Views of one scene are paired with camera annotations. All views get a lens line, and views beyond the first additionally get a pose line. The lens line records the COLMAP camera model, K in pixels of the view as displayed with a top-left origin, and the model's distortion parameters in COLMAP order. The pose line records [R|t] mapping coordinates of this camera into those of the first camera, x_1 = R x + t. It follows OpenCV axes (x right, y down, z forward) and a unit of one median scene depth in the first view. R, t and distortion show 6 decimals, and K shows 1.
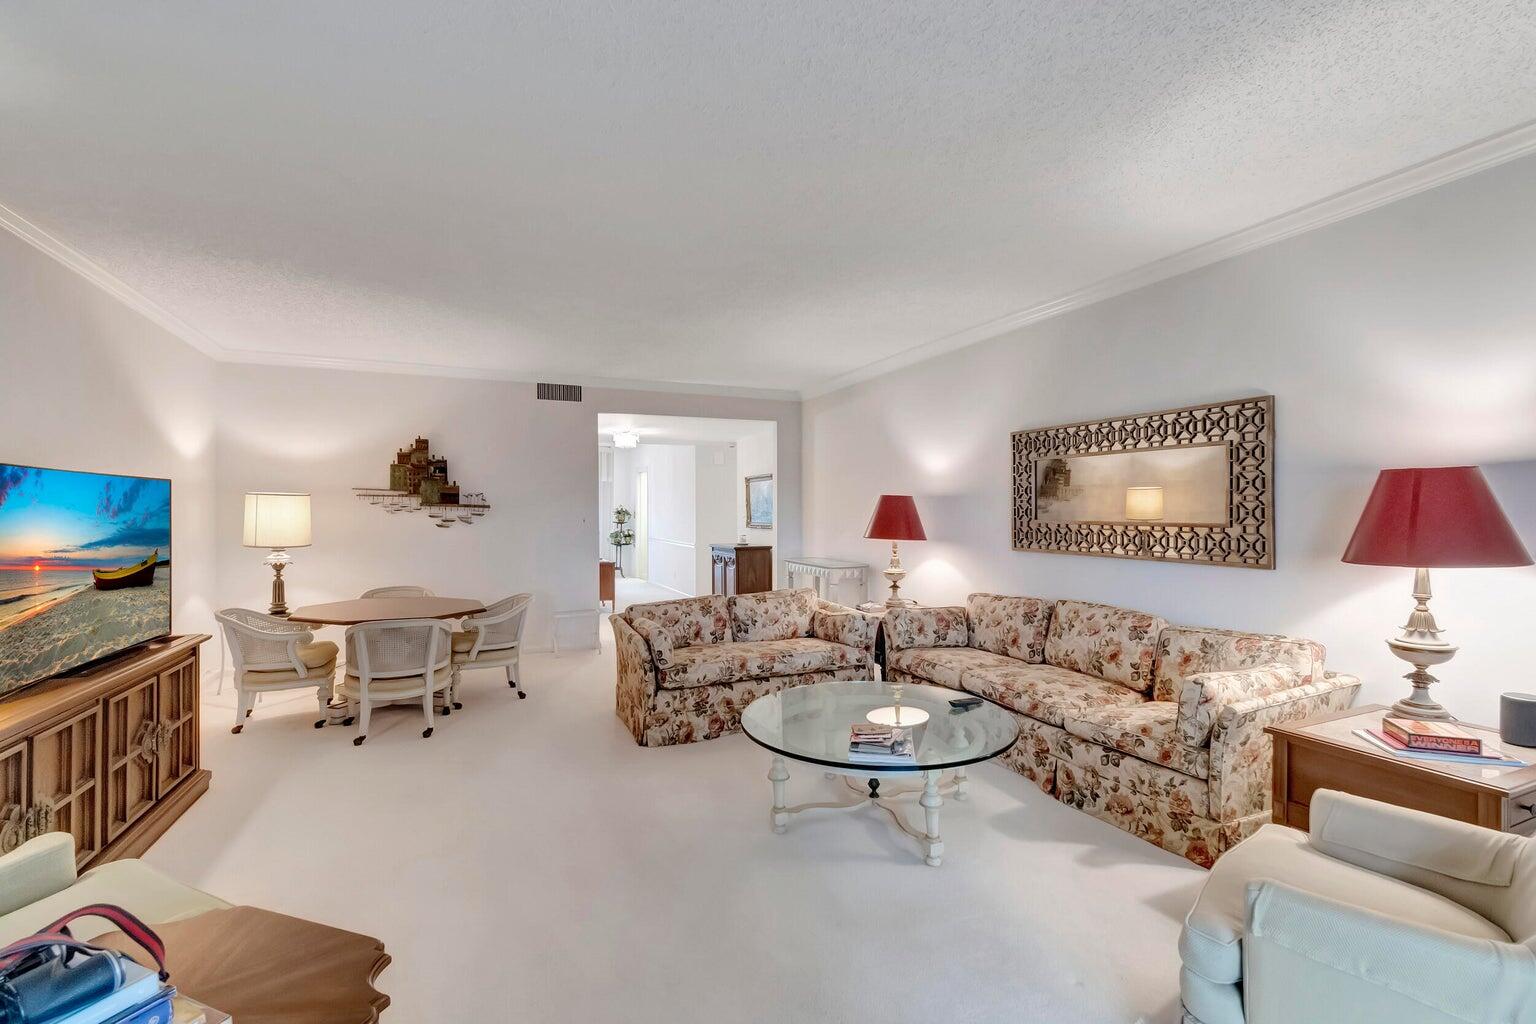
lens RADIAL K [[677.8, 0, 769.2], [0, 677.8, 504.5], [0, 0, 1]] dist [0.003271, 0.000233]
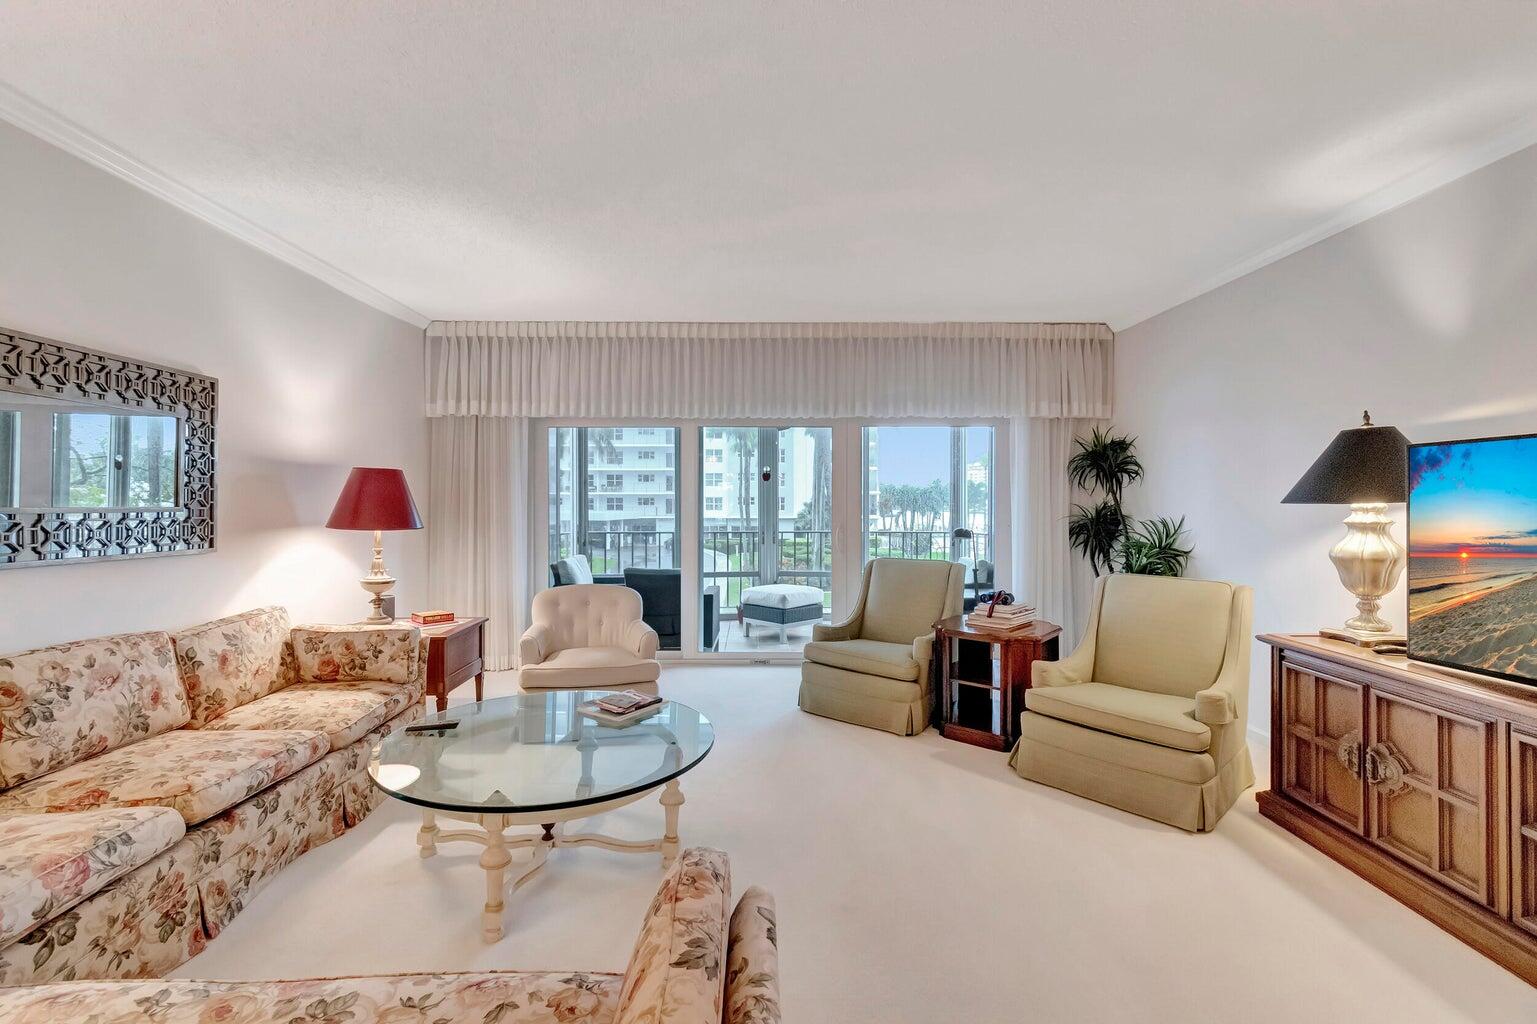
lens RADIAL K [[678.2, 0, 769.7], [0, 678.2, 504.5], [0, 0, 1]] dist [0.003271, 0.000233]
pose [[-0.933004, -0.000184, 0.359865, -0.379194], [-0.008353, 0.999742, -0.021146, 0.038499], [-0.359768, -0.022735, -0.932765, 1.617505]]
